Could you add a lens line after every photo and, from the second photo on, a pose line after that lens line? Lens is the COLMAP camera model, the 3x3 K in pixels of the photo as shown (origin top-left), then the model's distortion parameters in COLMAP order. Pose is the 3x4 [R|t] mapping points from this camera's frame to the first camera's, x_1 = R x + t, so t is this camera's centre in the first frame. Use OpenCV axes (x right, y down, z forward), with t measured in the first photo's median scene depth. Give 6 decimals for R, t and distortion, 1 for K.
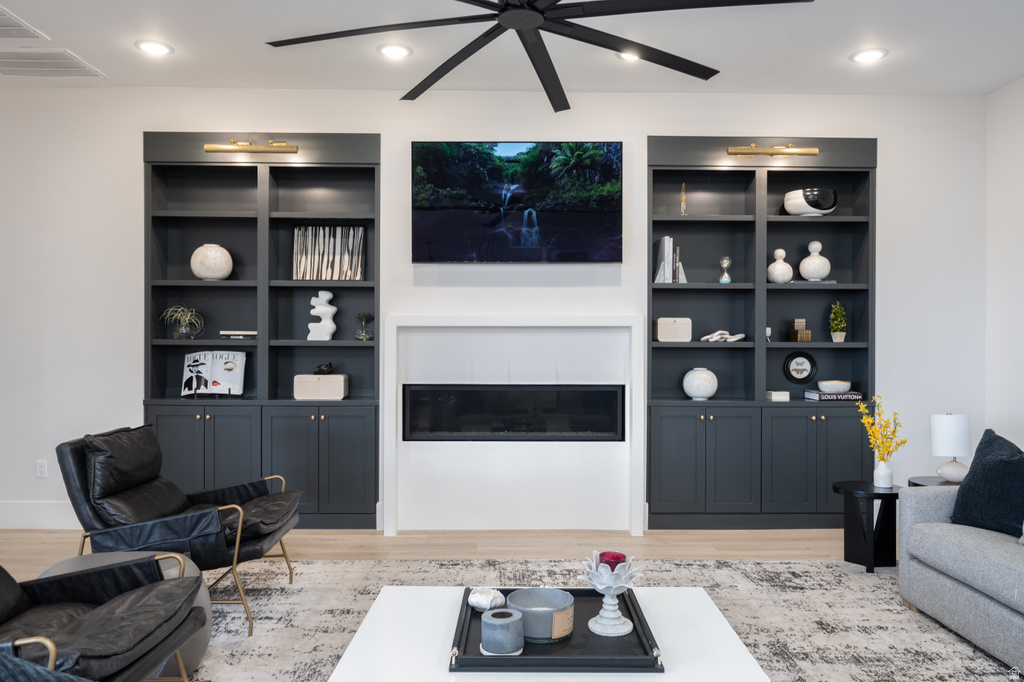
lens RADIAL K [[724.0, 0, 518.3], [0, 724.0, 346.9], [0, 0, 1]] dist [-0.008230, -0.001137]
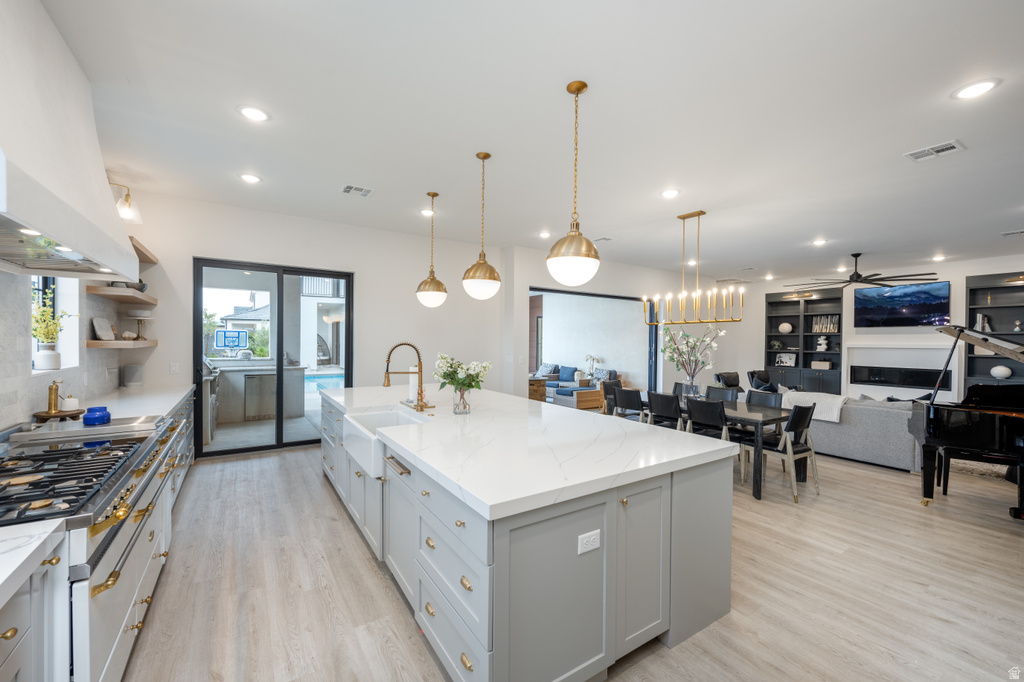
lens RADIAL K [[412.7, 0, 512.5], [0, 412.7, 346.0], [0, 0, 1]] dist [-0.002368, 0.000663]
pose [[0.537487, 0.010505, -0.843206, 0.553079], [-0.016176, 0.999867, 0.002146, -0.014262], [0.843117, 0.012486, 0.537586, -1.193380]]
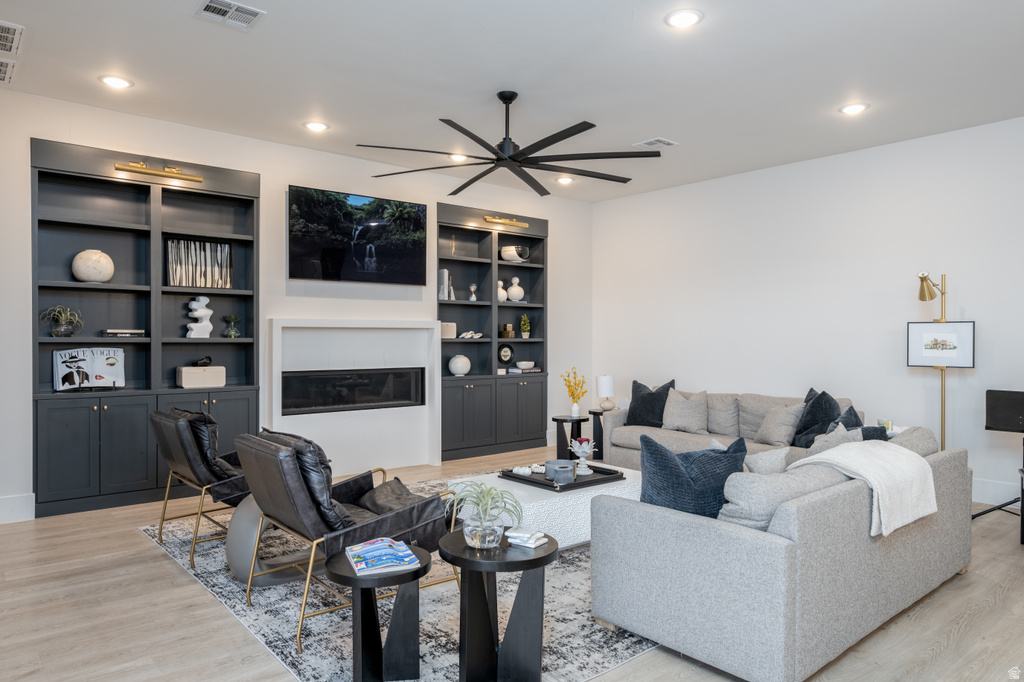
lens RADIAL K [[671.0, 0, 514.3], [0, 671.0, 342.7], [0, 0, 1]] dist [-0.005564, 0.002665]
pose [[0.771012, -0.006400, 0.636789, -0.583561], [0.005202, 0.999979, 0.003752, -0.002467], [-0.636800, 0.000420, 0.771029, -0.181716]]
